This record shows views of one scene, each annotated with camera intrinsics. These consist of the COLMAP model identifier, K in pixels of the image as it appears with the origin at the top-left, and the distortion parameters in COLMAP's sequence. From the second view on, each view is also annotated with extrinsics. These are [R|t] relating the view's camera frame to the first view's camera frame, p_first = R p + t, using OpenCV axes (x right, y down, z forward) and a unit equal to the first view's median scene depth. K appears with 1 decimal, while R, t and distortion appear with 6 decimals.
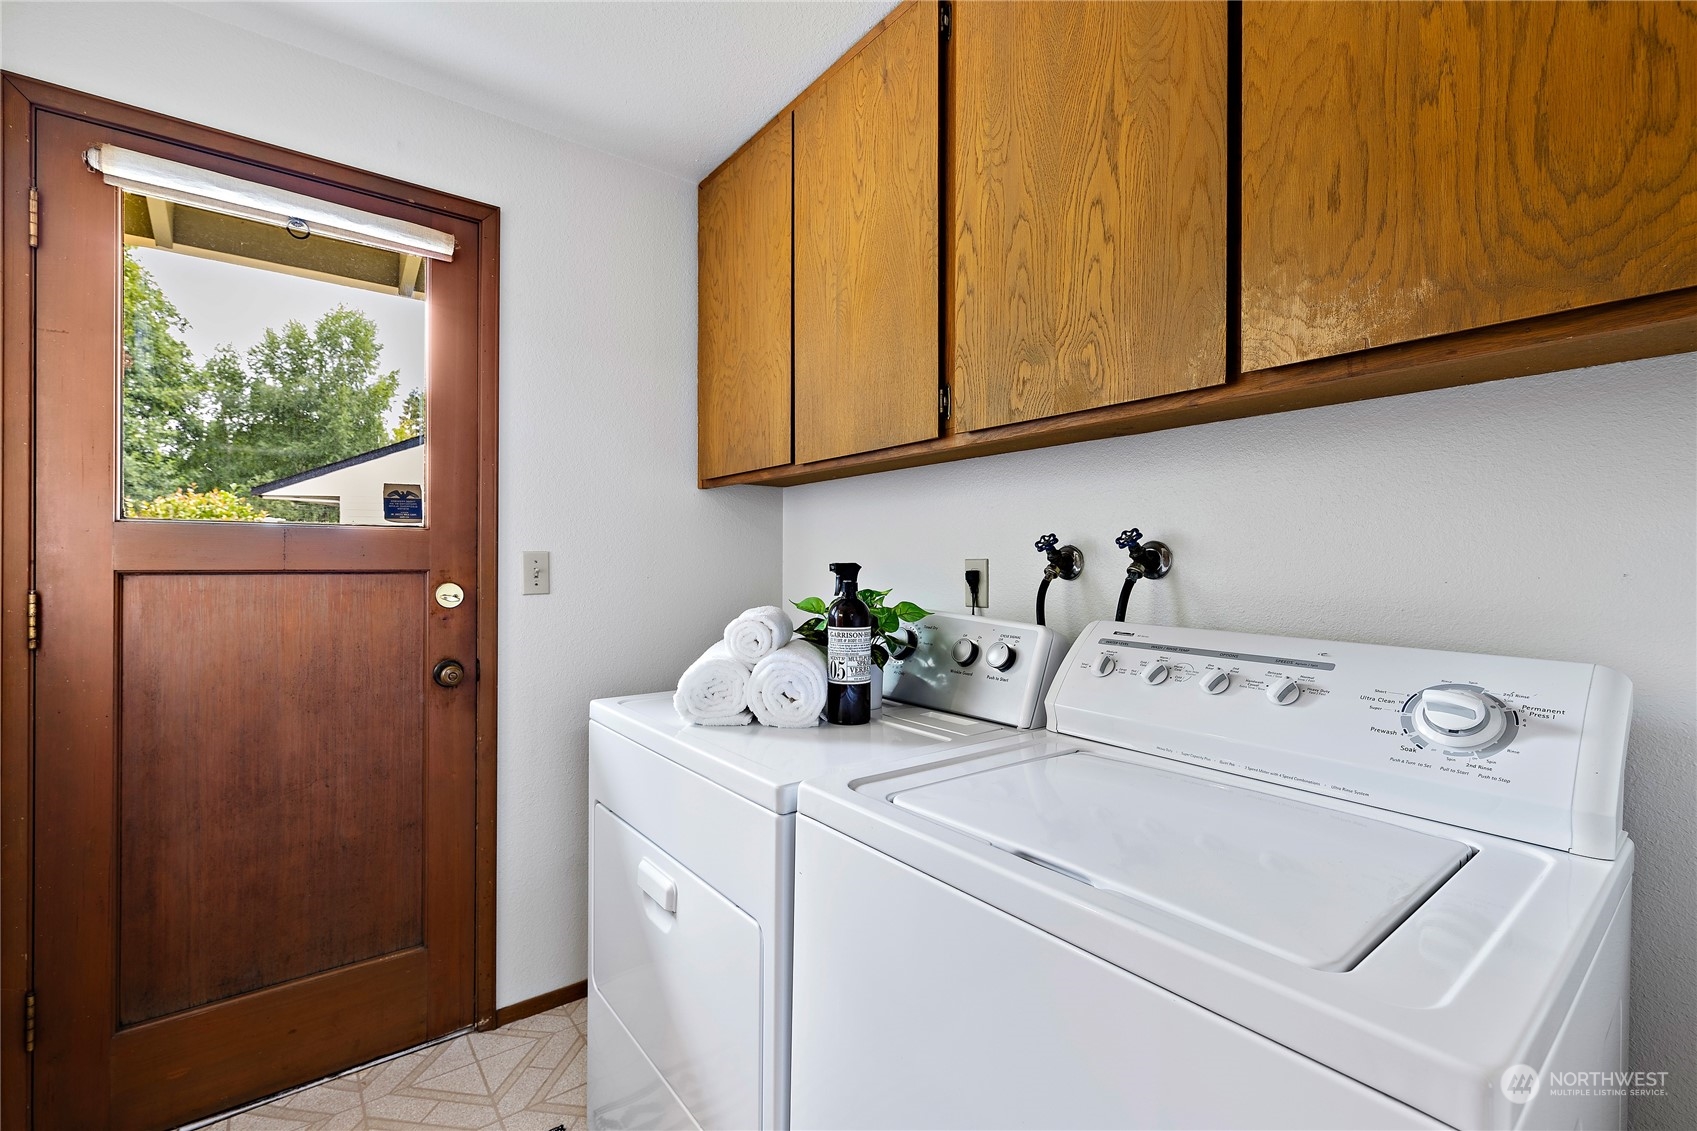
lens RADIAL K [[734.8, 0, 837.0], [0, 734.8, 560.4], [0, 0, 1]] dist [0.001258, 0.000230]
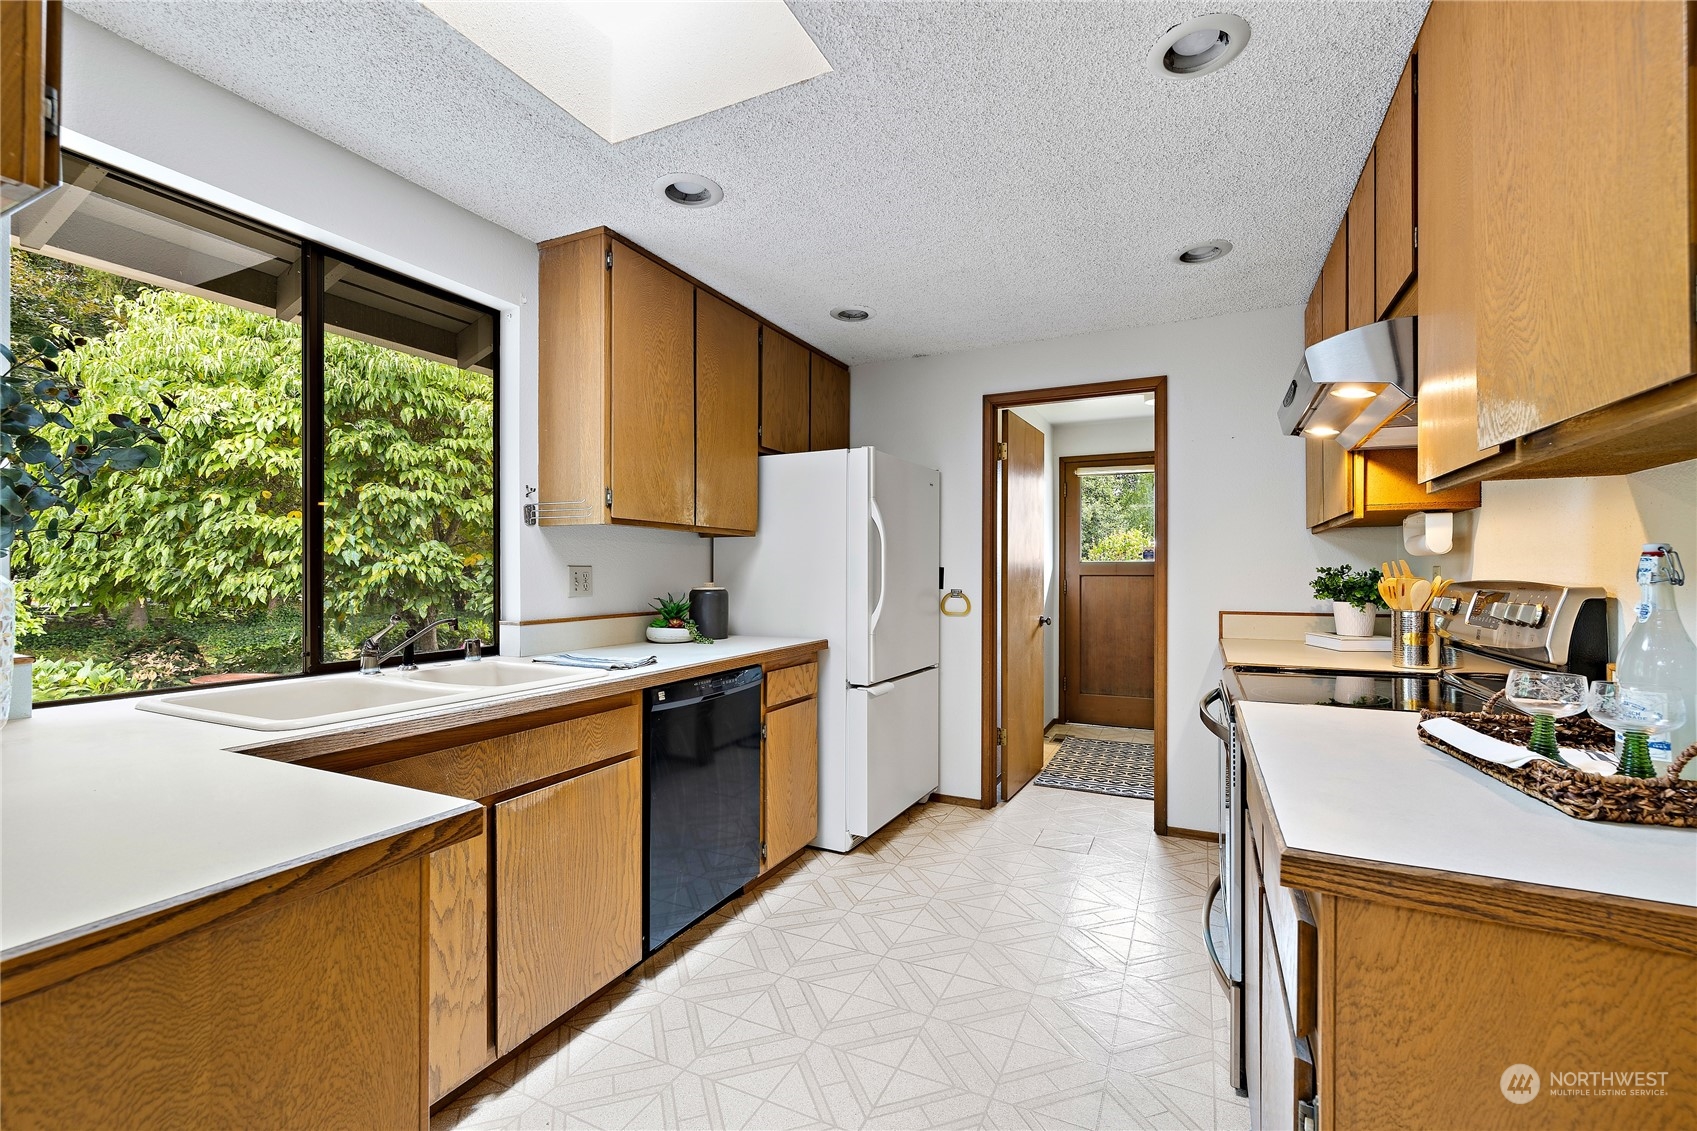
lens RADIAL K [[734.8, 0, 848.4], [0, 734.8, 567.4], [0, 0, 1]] dist [0.001258, 0.000230]
pose [[0.458584, -0.001316, -0.888650, 1.718507], [-0.006204, 0.999970, -0.004682, 0.001444], [0.888629, 0.007661, 0.458562, -1.683639]]
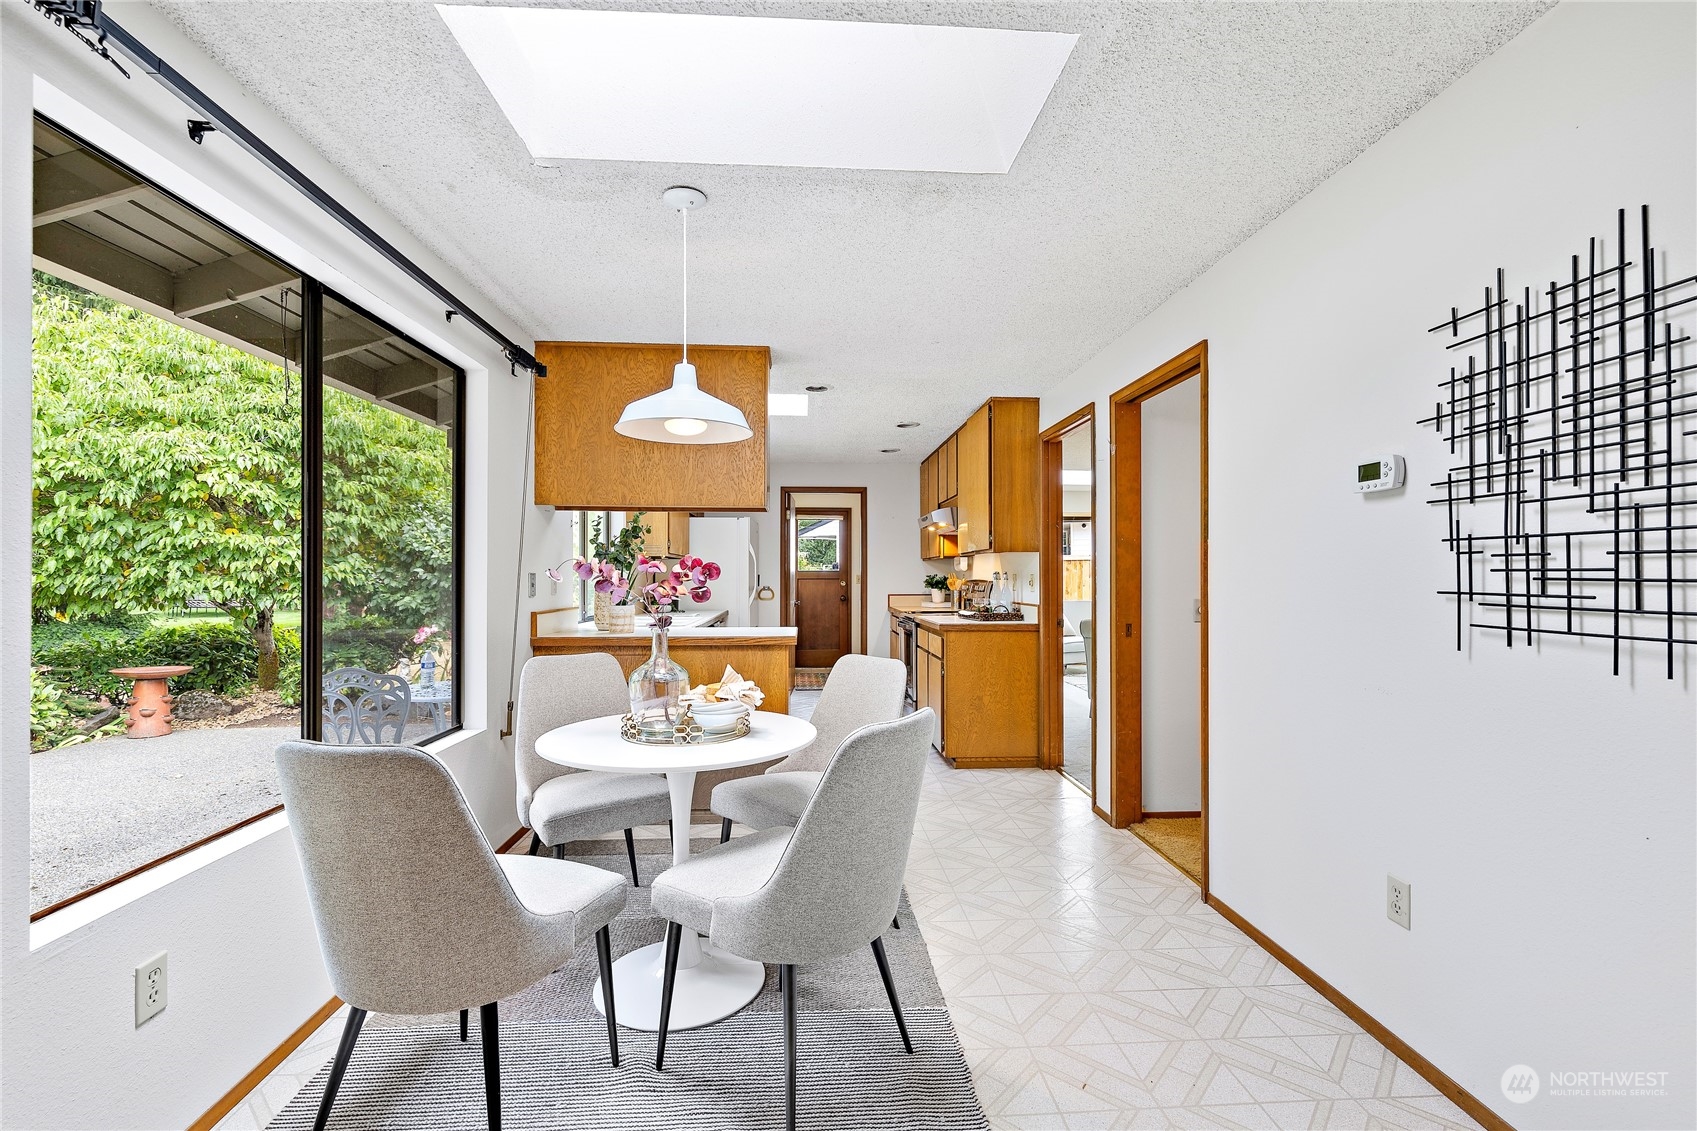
lens RADIAL K [[734.8, 0, 846.8], [0, 734.8, 567.0], [0, 0, 1]] dist [0.001258, 0.000230]
pose [[0.829951, -0.003794, -0.557824, 2.694789], [-0.005392, 0.999876, -0.014822, 0.005095], [0.557811, 0.015309, 0.829827, -3.725719]]
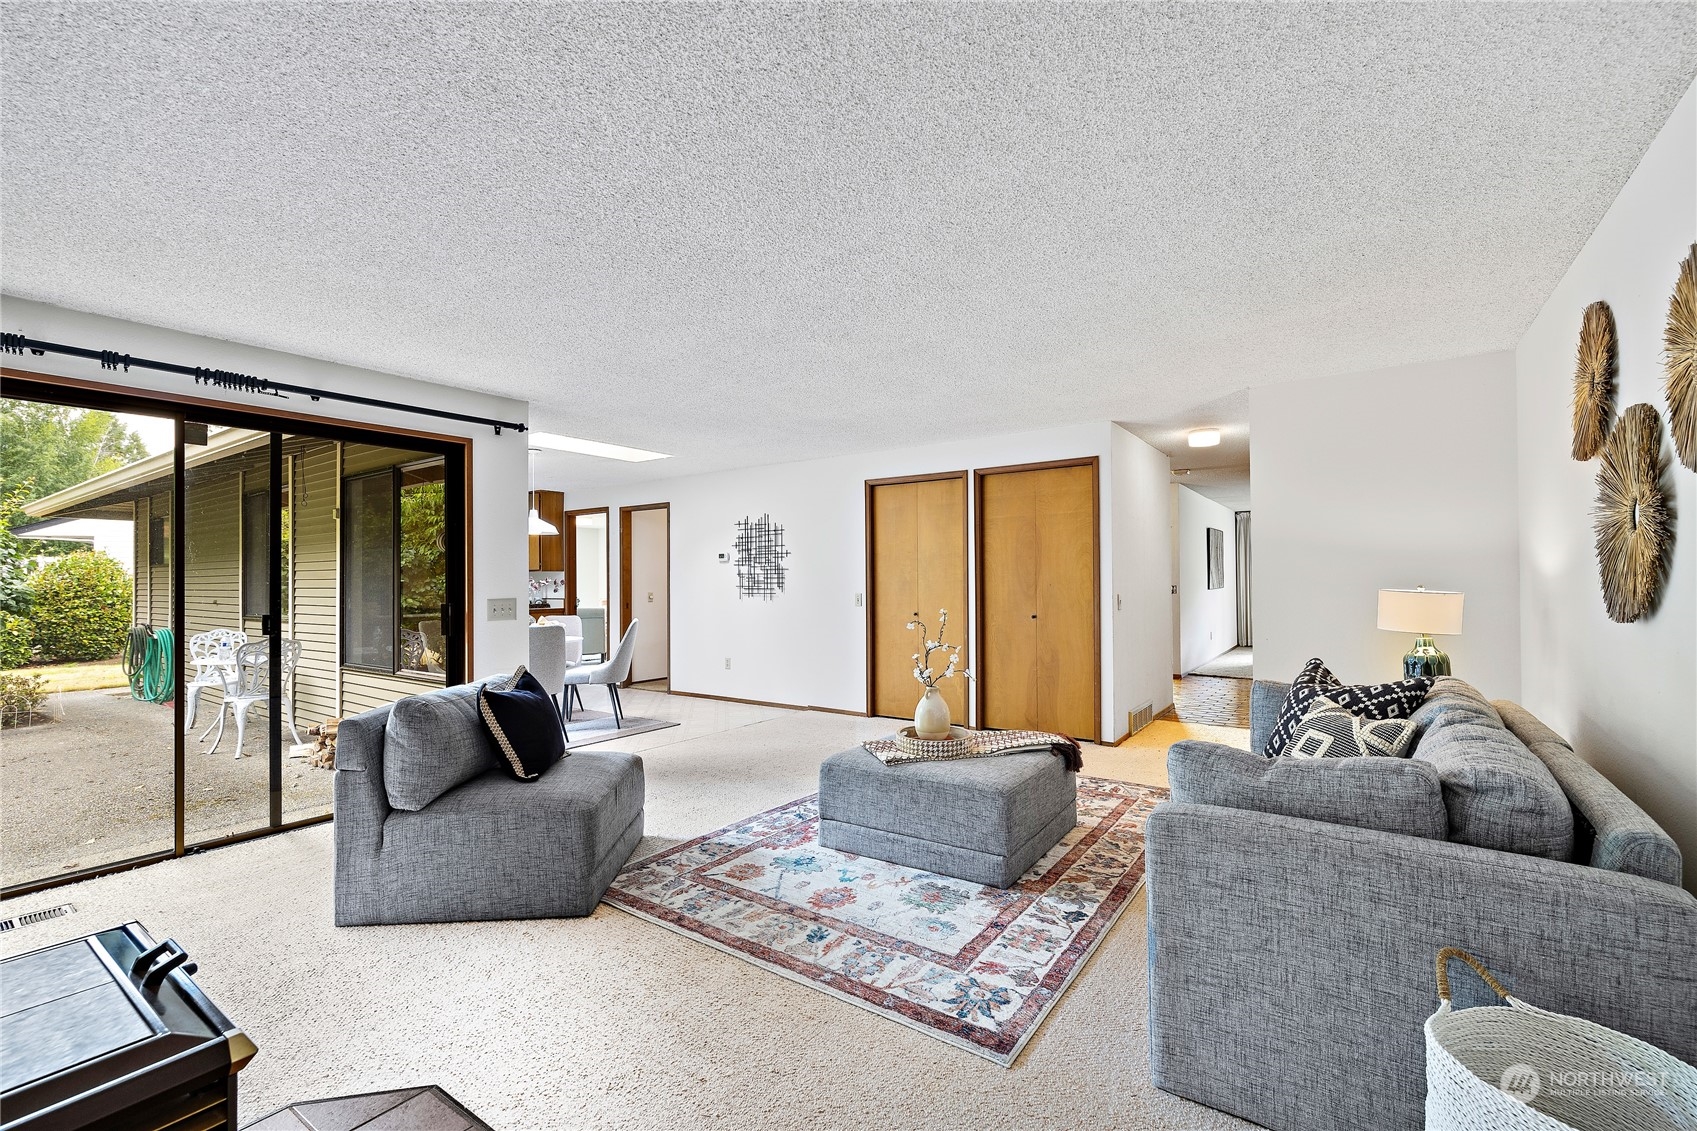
lens RADIAL K [[734.8, 0, 851.7], [0, 734.8, 571.9], [0, 0, 1]] dist [0.001258, 0.000230]
pose [[0.955592, -0.002838, 0.294680, 2.166190], [0.007234, 0.999878, -0.013828, 0.000628], [-0.294605, 0.015346, 0.955496, -6.854875]]
